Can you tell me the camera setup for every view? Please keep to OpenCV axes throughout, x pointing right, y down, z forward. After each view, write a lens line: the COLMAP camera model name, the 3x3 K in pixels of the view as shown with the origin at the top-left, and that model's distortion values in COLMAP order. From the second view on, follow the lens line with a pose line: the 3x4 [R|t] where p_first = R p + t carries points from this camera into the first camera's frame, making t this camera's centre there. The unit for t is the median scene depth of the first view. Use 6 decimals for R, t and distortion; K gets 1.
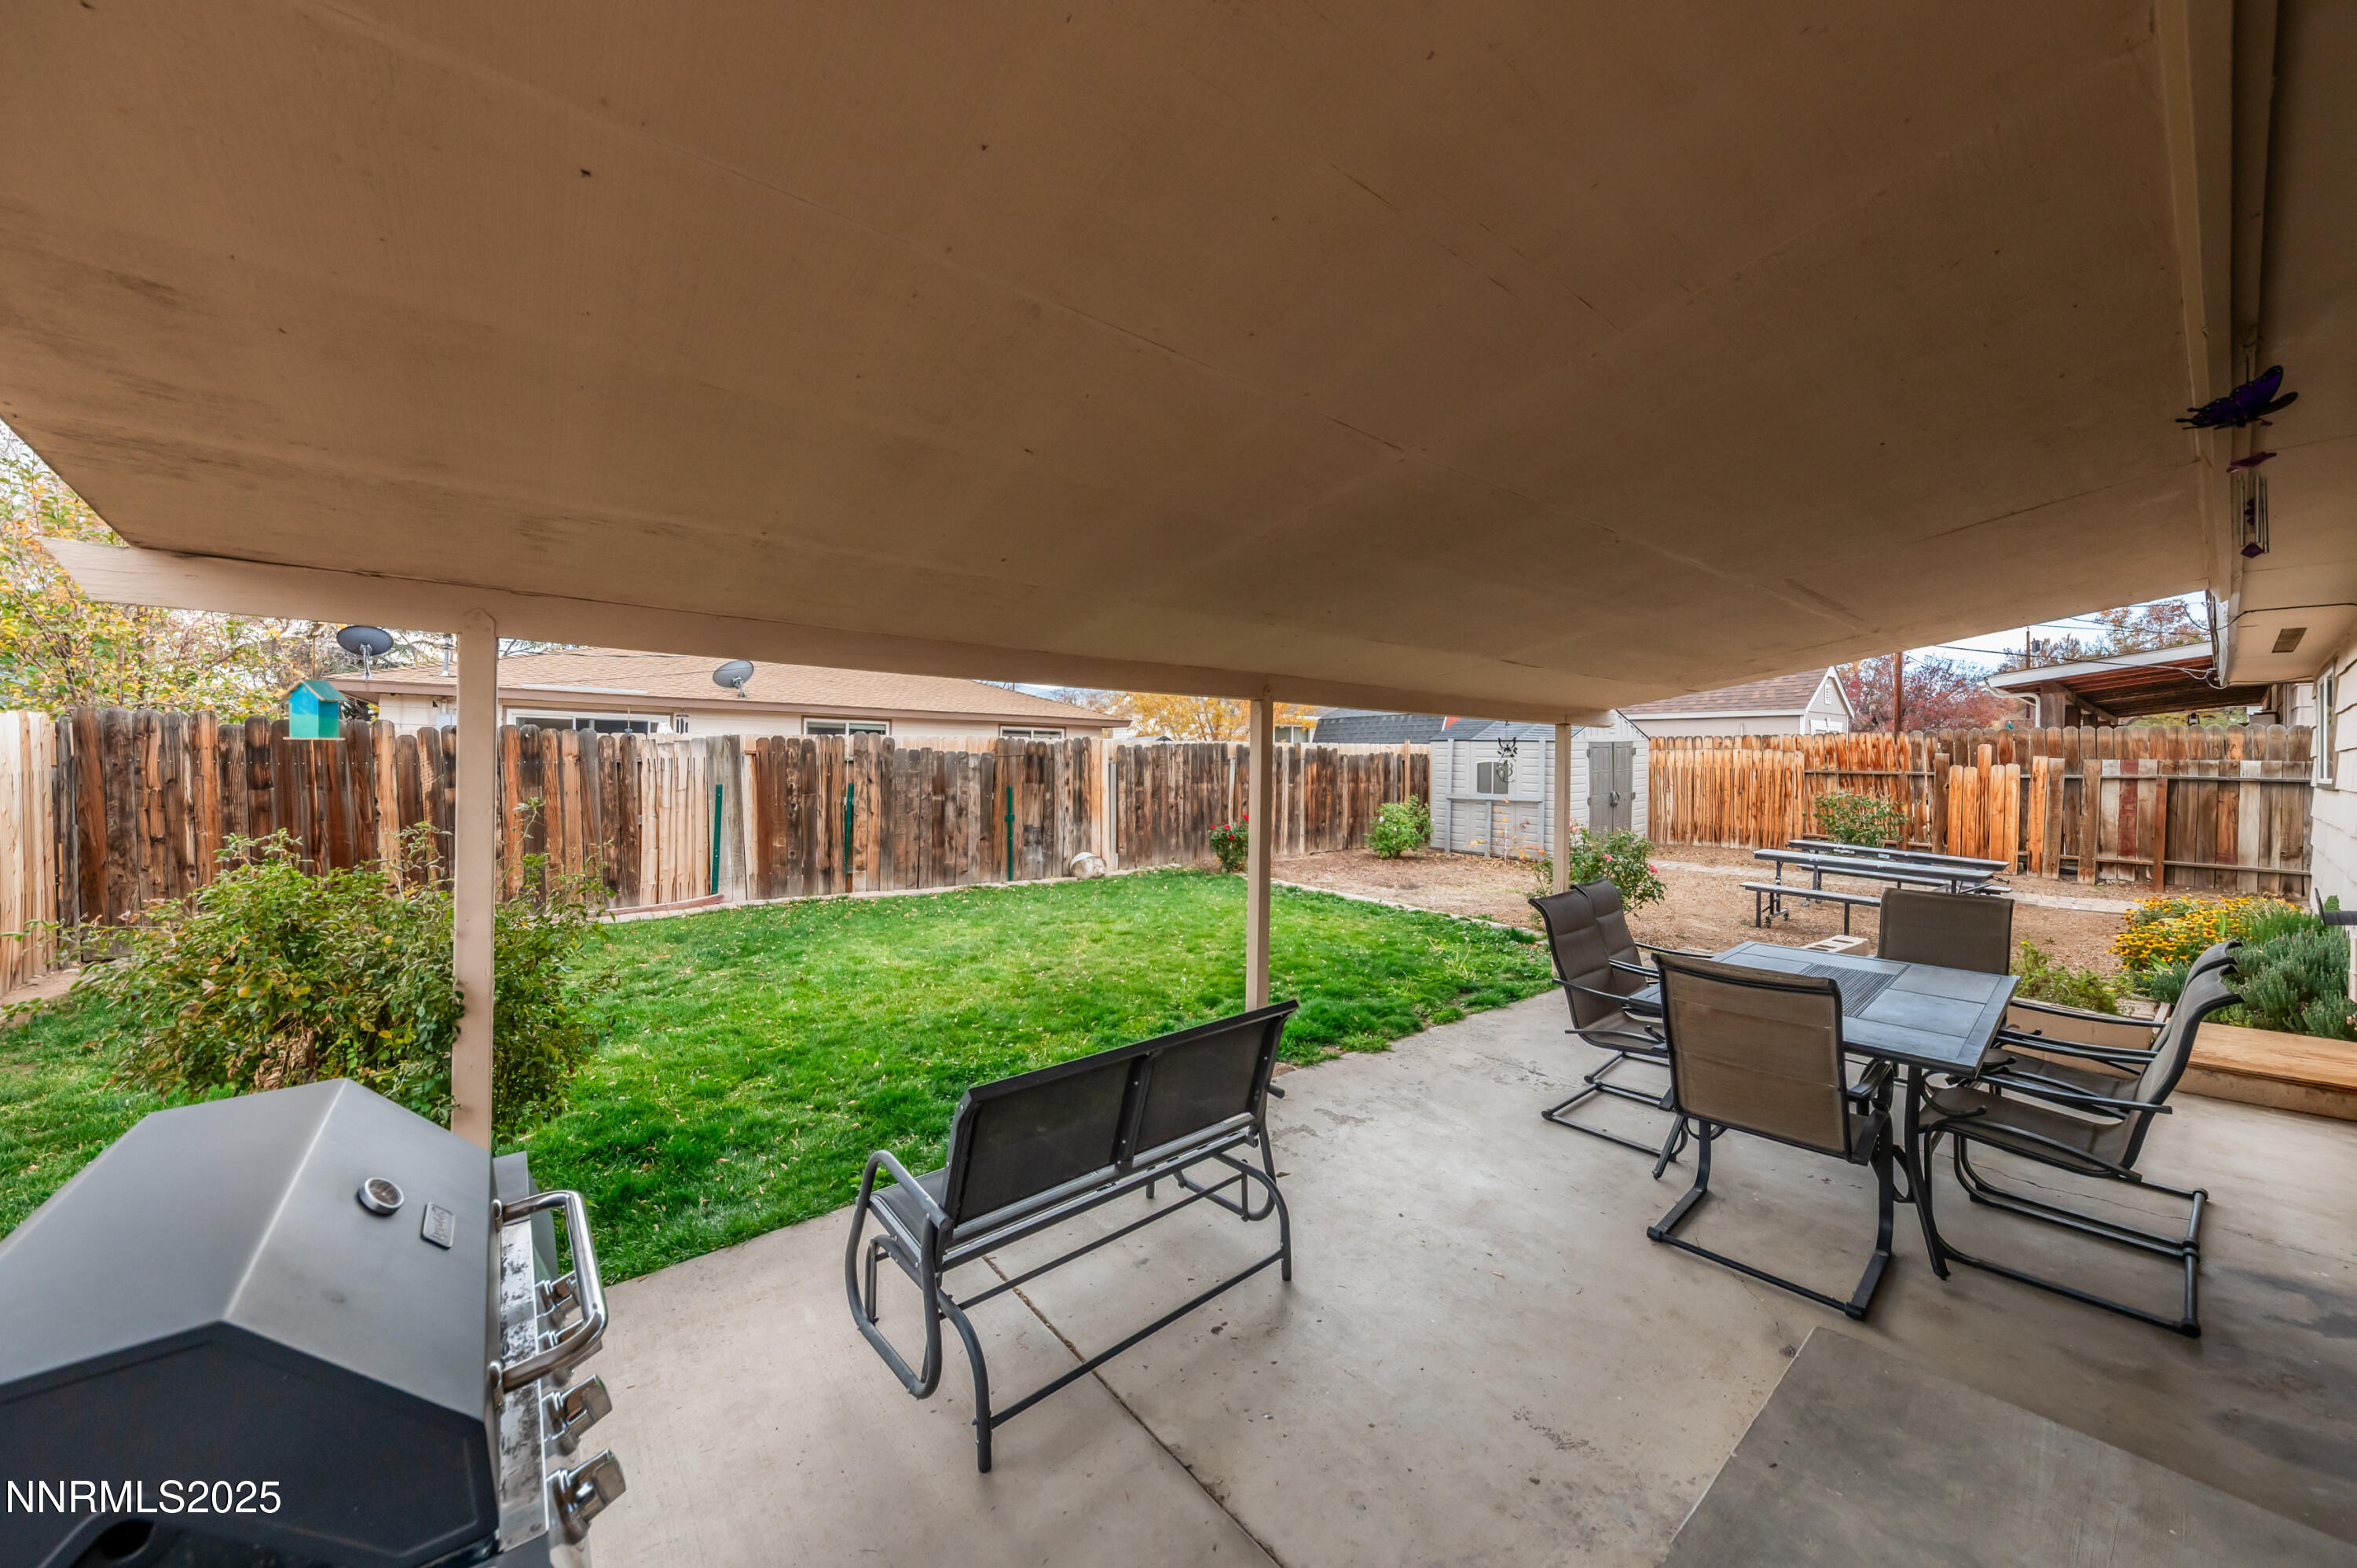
lens RADIAL K [[828.7, 0, 1180.3], [0, 828.7, 761.6], [0, 0, 1]] dist [0.002364, -0.002575]
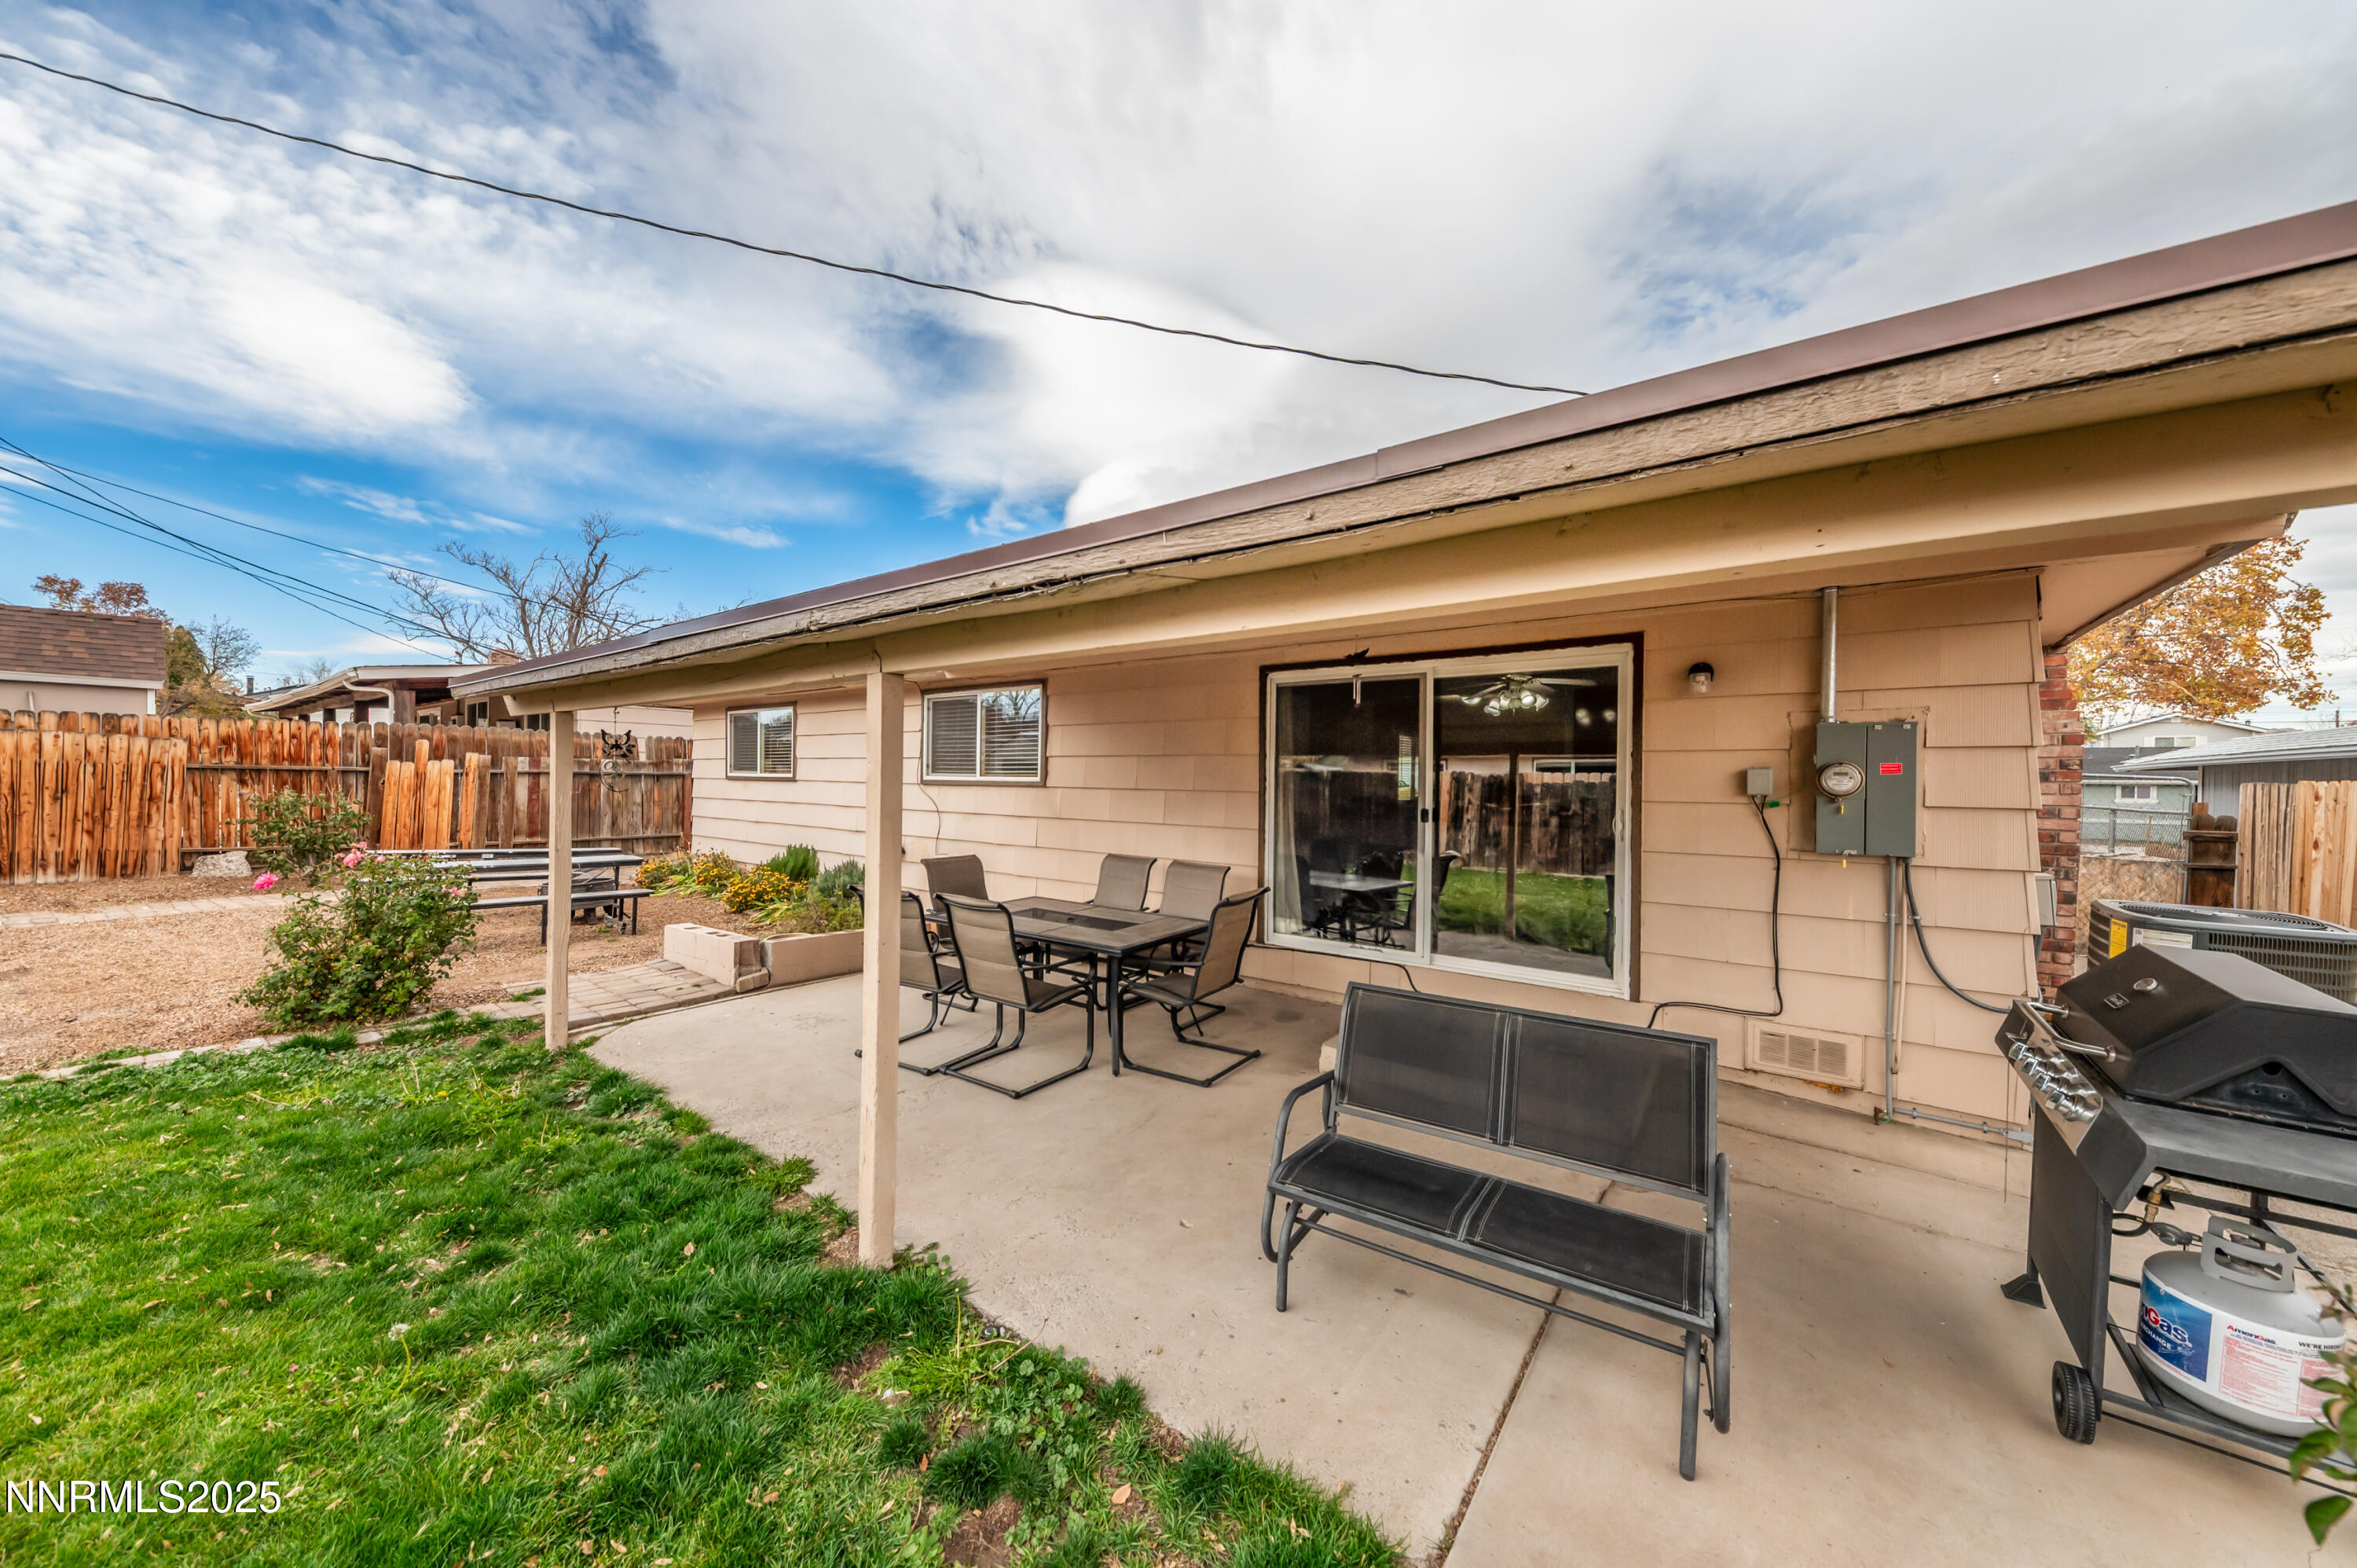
lens RADIAL K [[812.2, 0, 1177.3], [0, 812.2, 785.7], [0, 0, 1]] dist [0.005635, -0.002789]
pose [[-0.245137, -0.024573, 0.969177, -0.204356], [-0.017345, 0.999630, 0.020958, -0.001541], [-0.969333, -0.011673, -0.245472, 0.344813]]
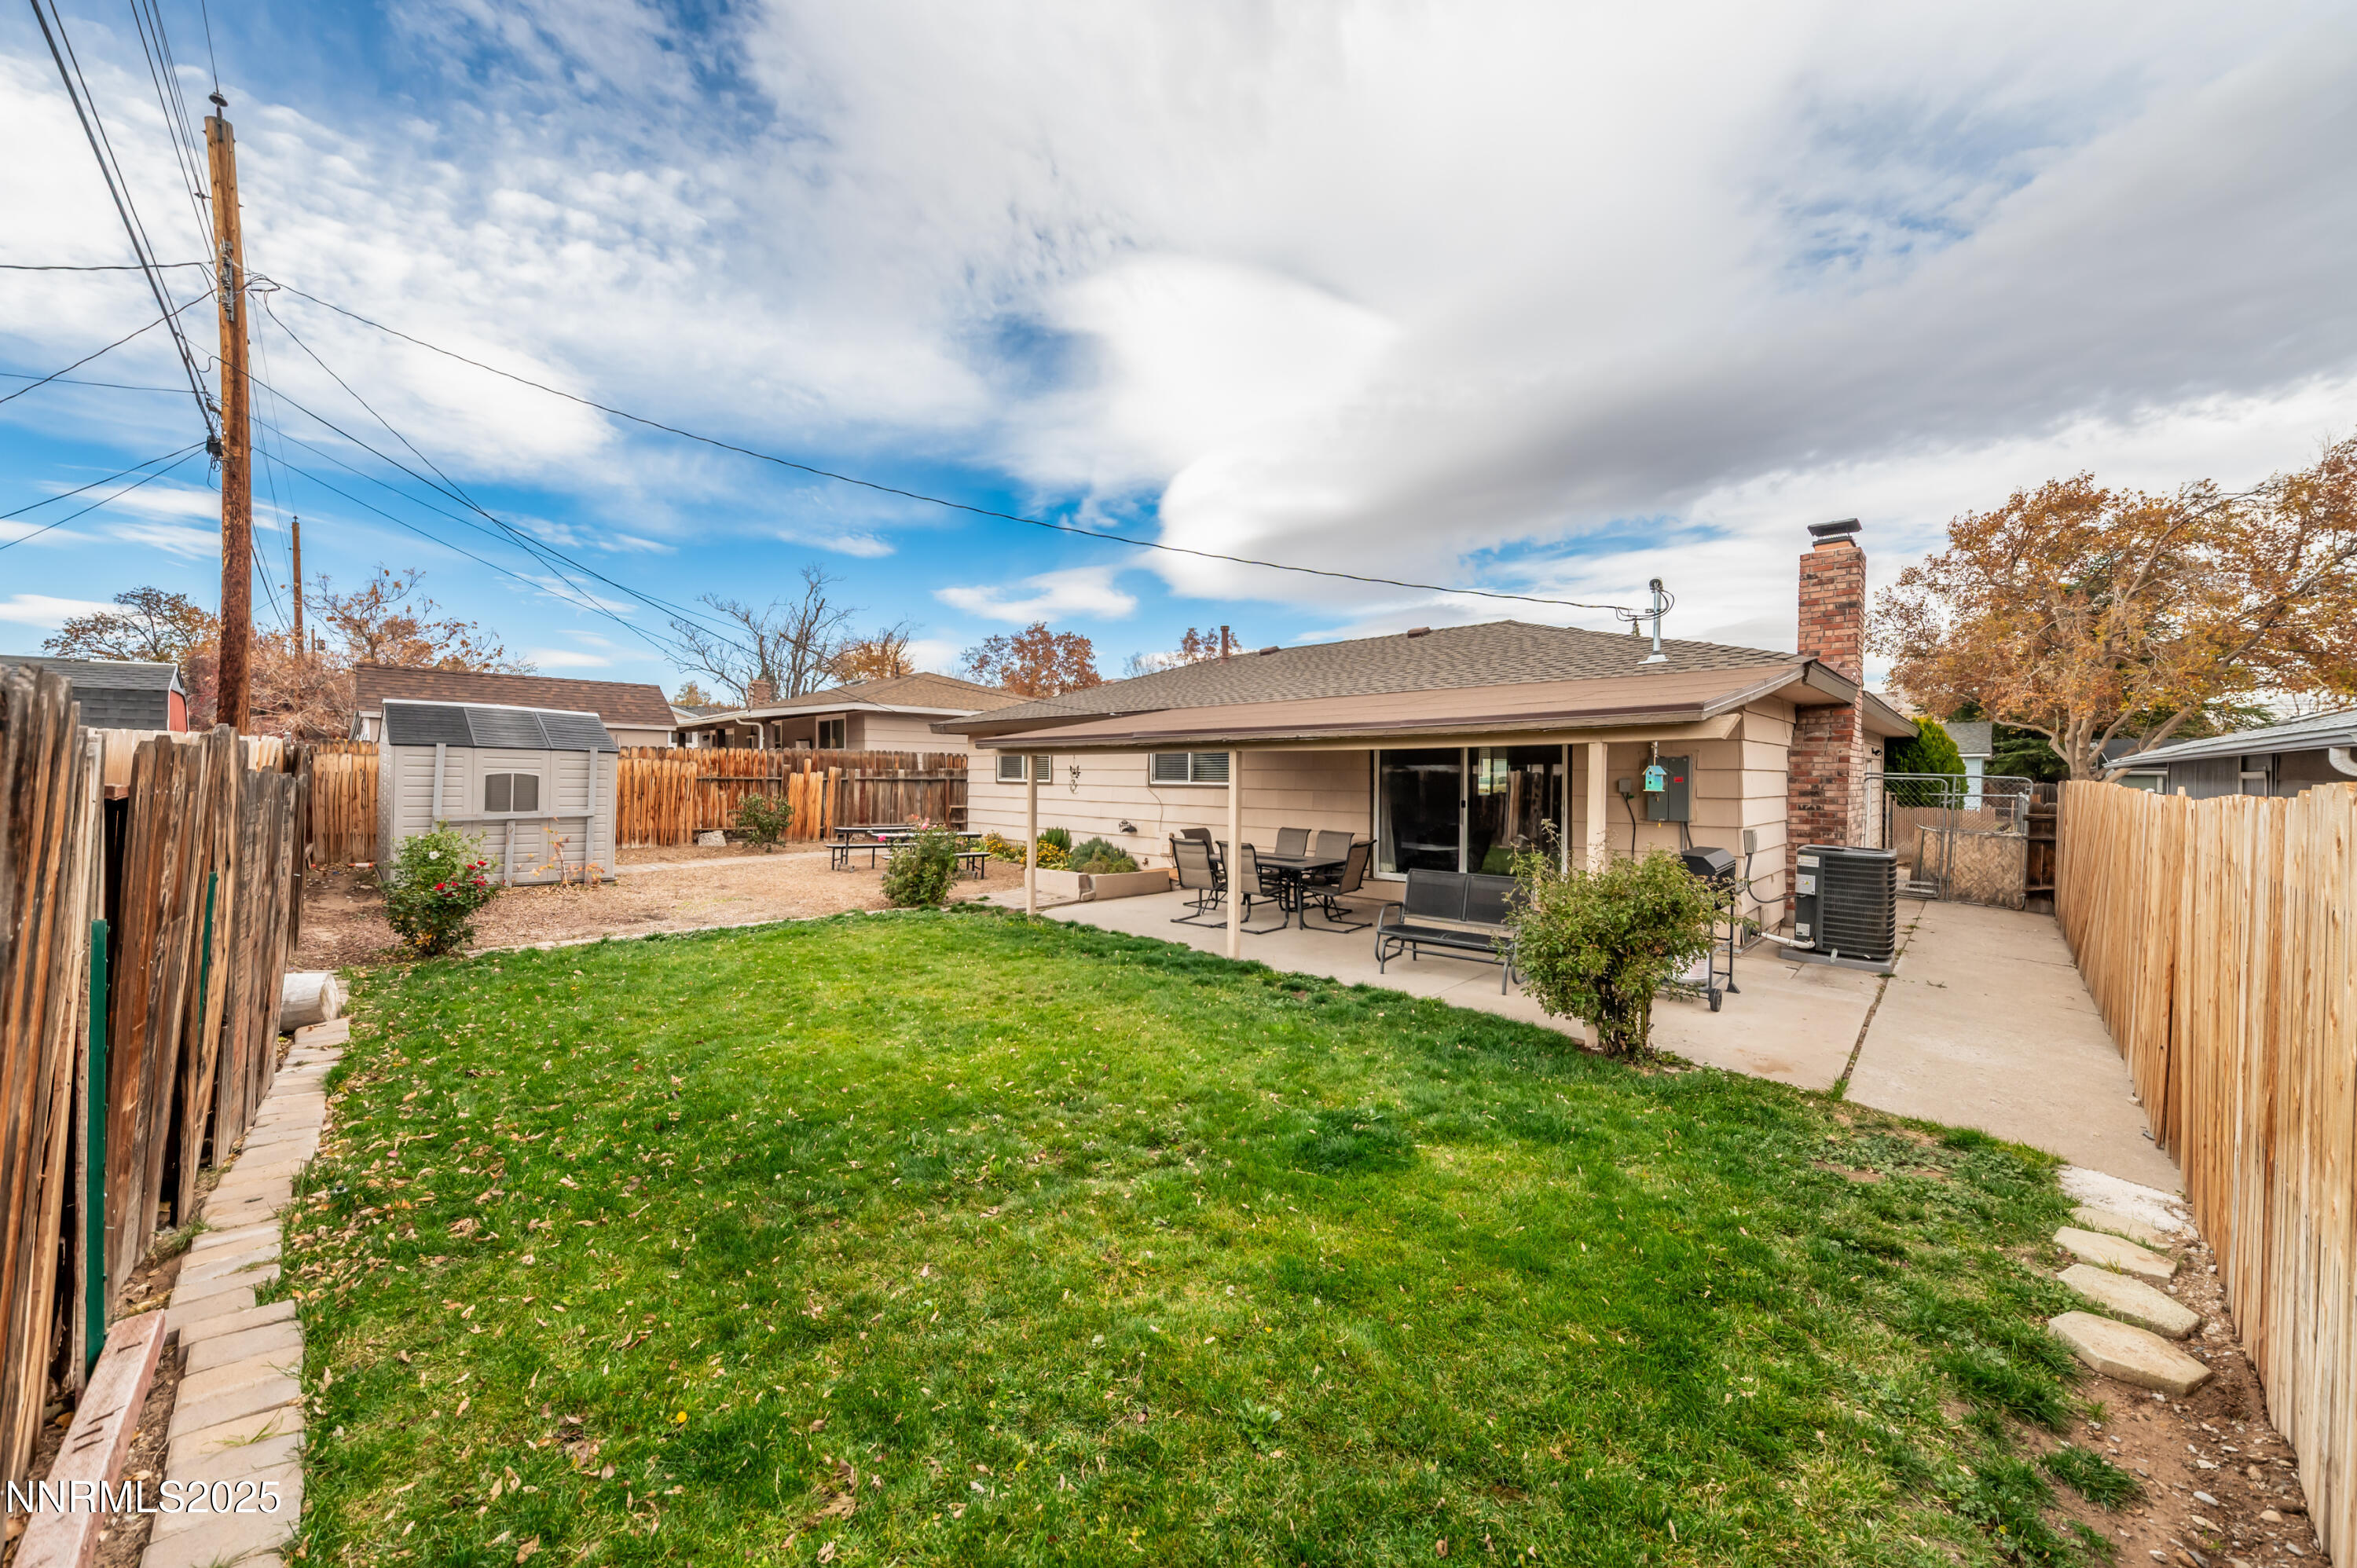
lens RADIAL K [[818.6, 0, 1178.5], [0, 818.6, 784.0], [0, 0, 1]] dist [0.000171, -0.000028]
pose [[-0.125388, -0.024902, 0.991795, -0.598168], [-0.008533, 0.999675, 0.024021, -0.016072], [-0.992071, -0.005451, -0.125559, 0.495040]]
